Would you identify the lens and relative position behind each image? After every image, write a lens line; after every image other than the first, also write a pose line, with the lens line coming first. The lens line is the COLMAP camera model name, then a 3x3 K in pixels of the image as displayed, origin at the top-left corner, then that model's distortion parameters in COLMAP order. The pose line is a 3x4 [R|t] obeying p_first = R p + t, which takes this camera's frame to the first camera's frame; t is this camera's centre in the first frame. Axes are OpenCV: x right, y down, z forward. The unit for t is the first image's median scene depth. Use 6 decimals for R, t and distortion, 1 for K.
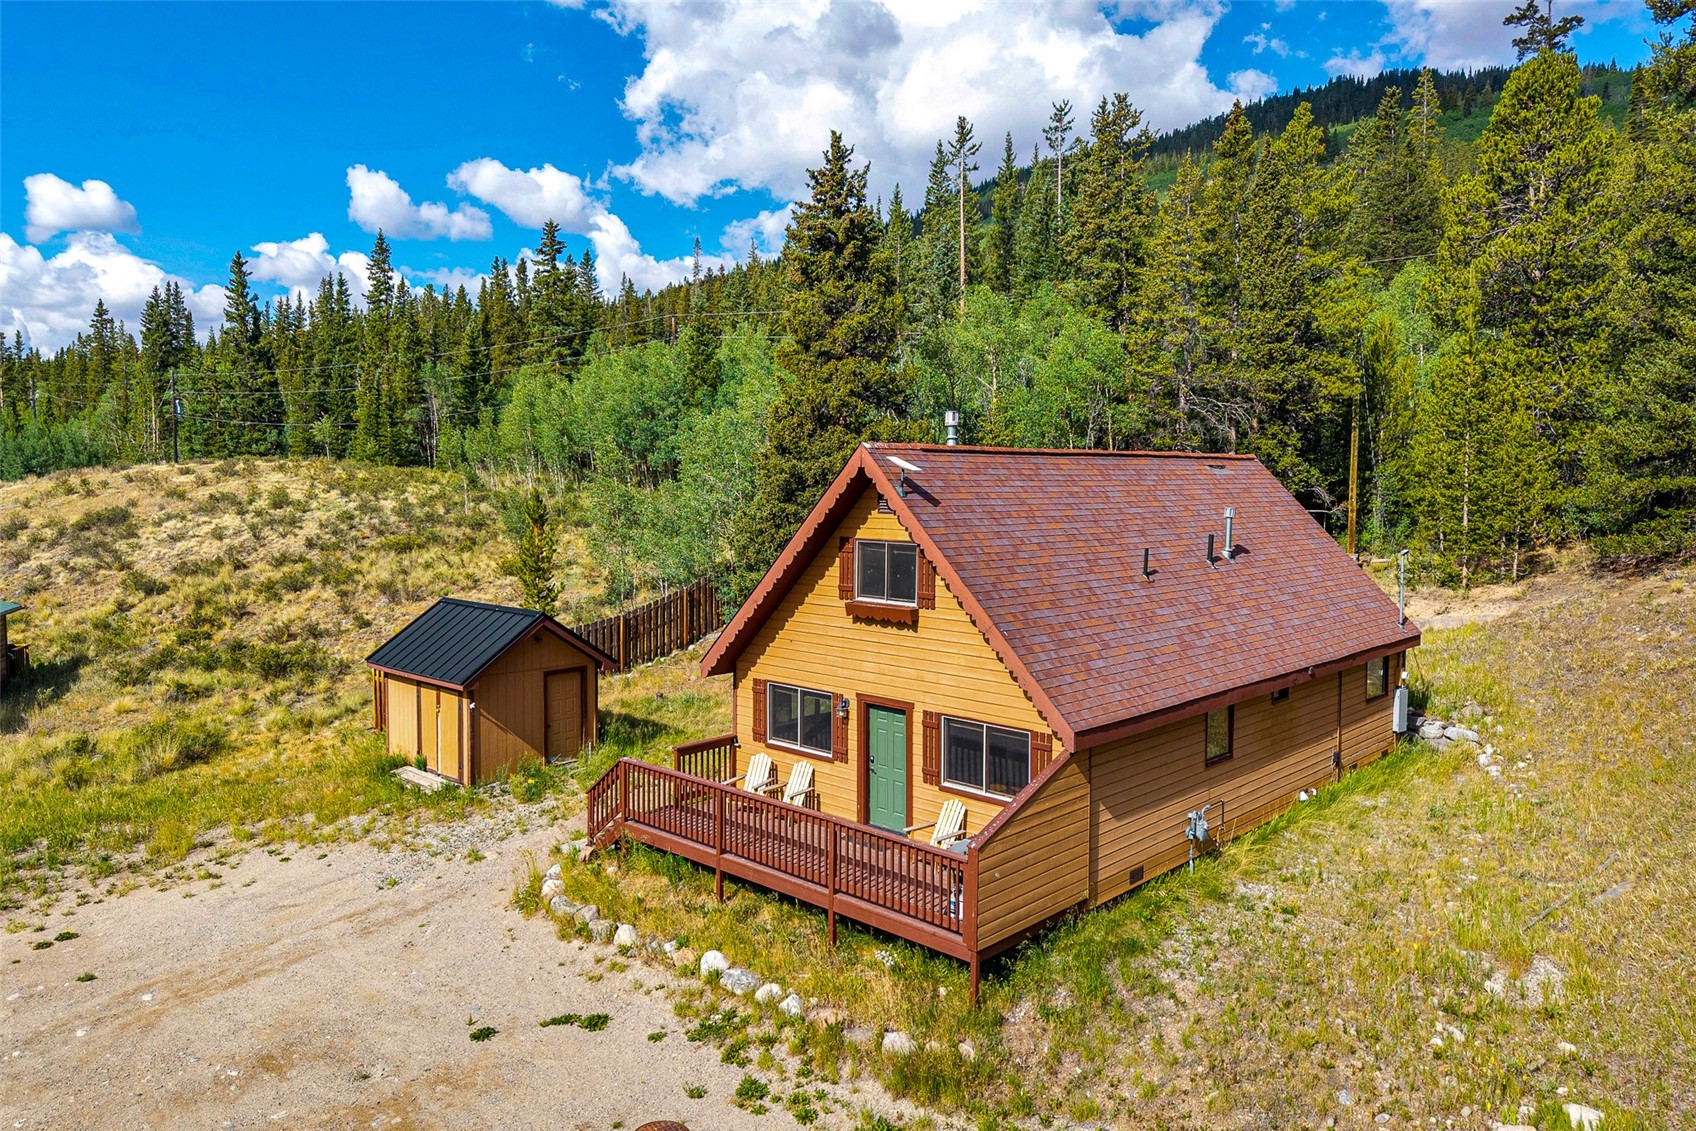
lens RADIAL K [[1139.8, 0, 848.0], [0, 1139.8, 565.5], [0, 0, 1]] dist [0.045701, -0.062353]
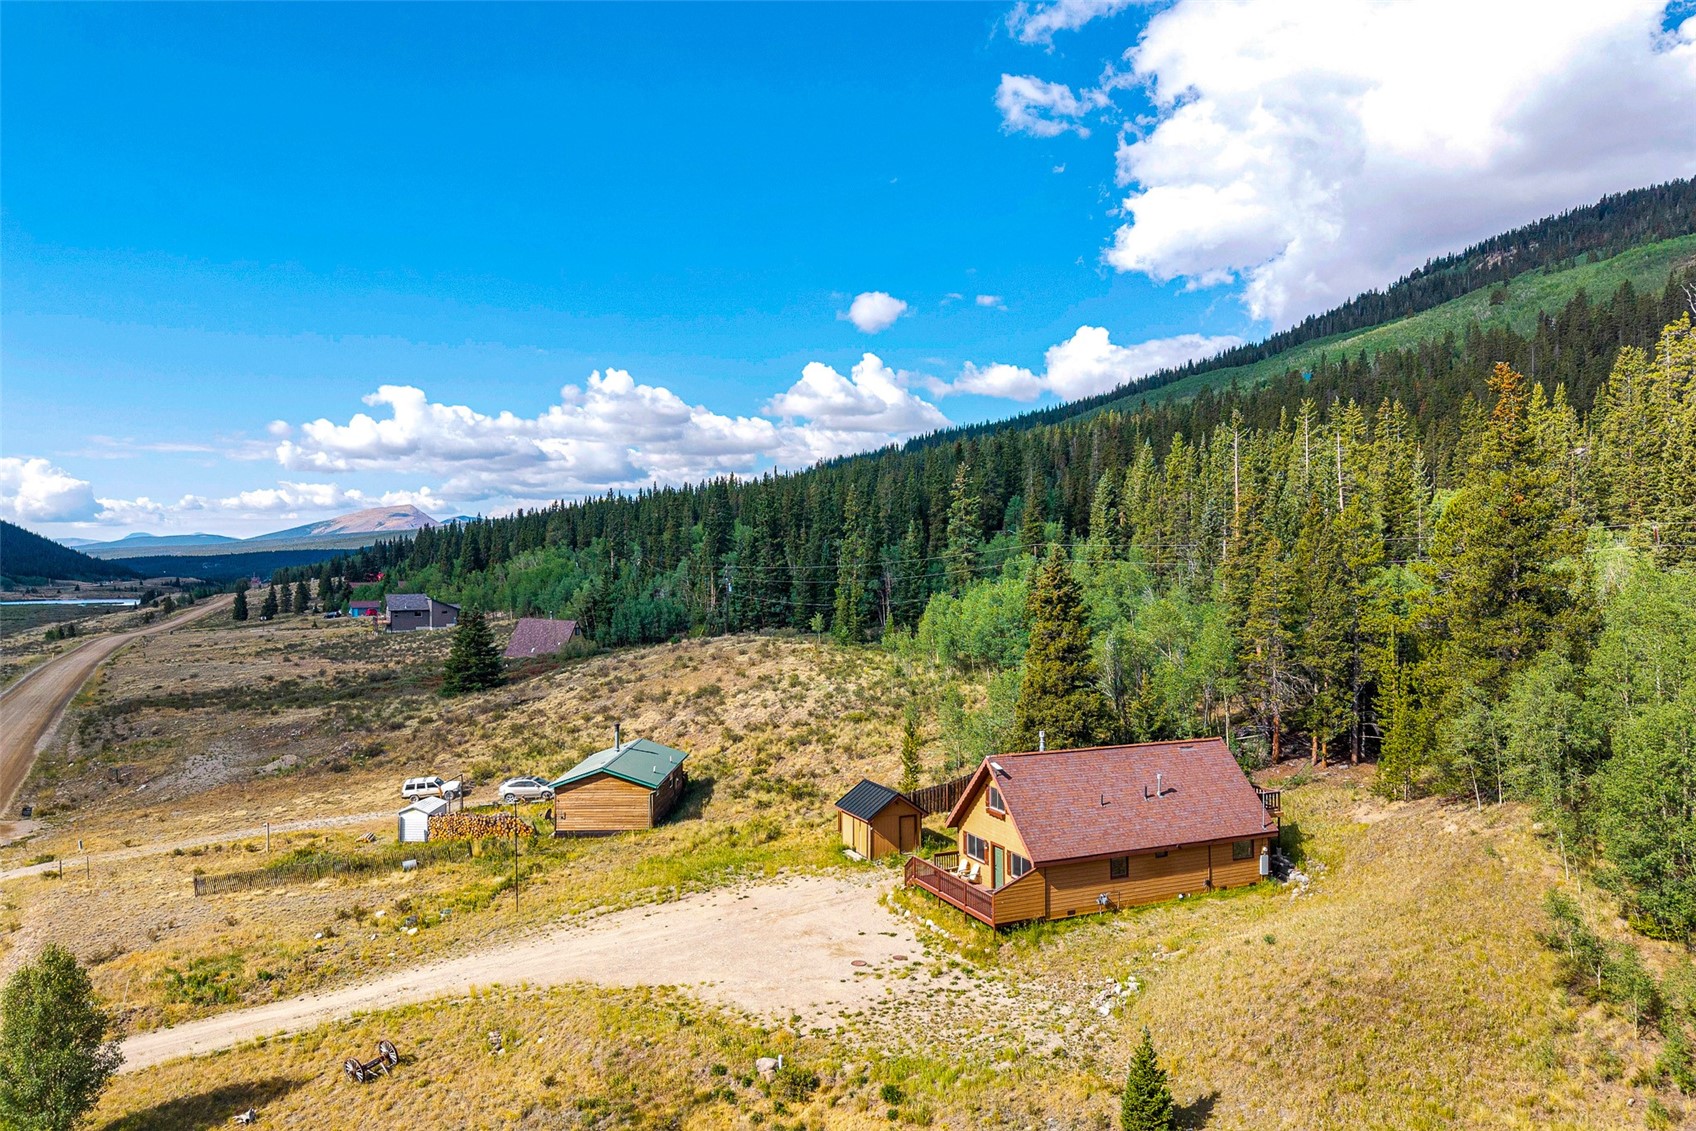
lens RADIAL K [[1139.8, 0, 848.0], [0, 1139.8, 565.5], [0, 0, 1]] dist [0.045701, -0.062353]
pose [[0.922894, -0.007528, -0.384980, 0.586189], [-0.019519, 0.997609, -0.066298, -0.281584], [0.384559, 0.068701, 0.920541, -1.357325]]
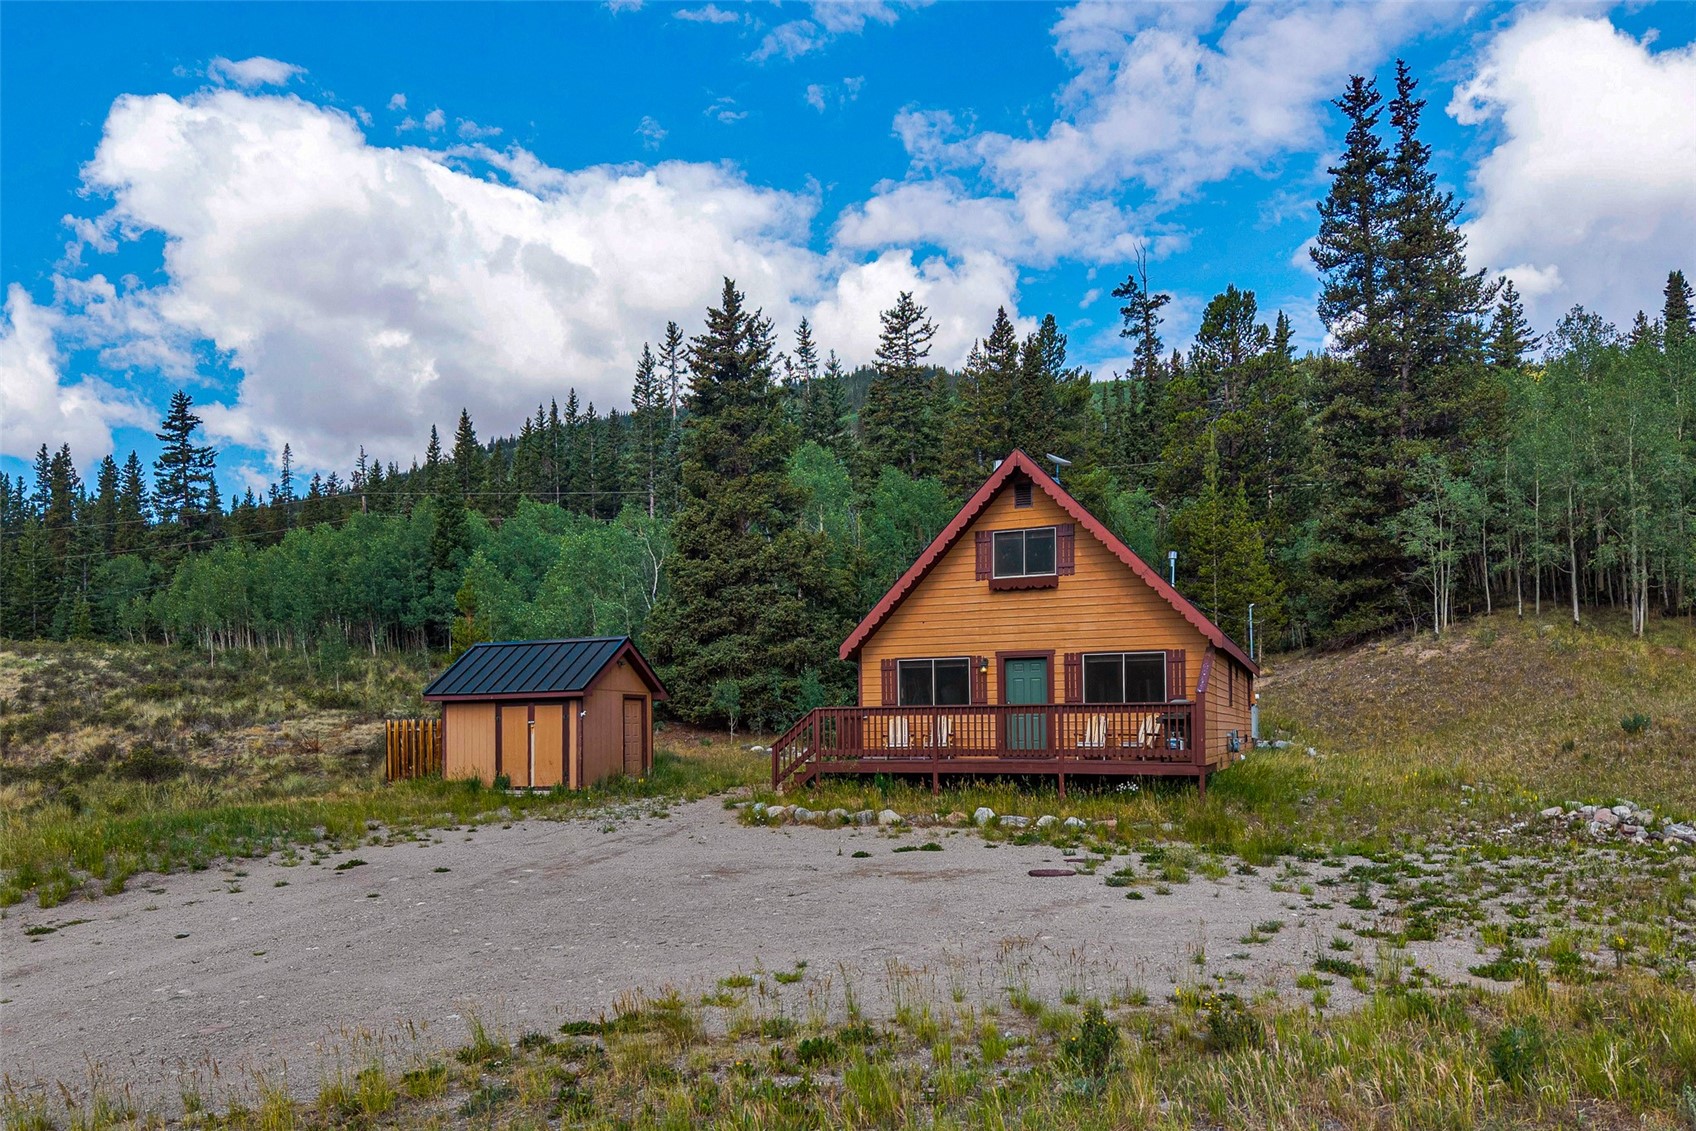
lens RADIAL K [[1155.7, 0, 855.4], [0, 1155.7, 726.3], [0, 0, 1]] dist [0.005212, 0.001232]
pose [[0.933882, -0.013100, 0.357340, -0.444000], [0.039275, 0.997040, -0.066090, 0.202667], [-0.355417, 0.075755, 0.931633, -0.100261]]
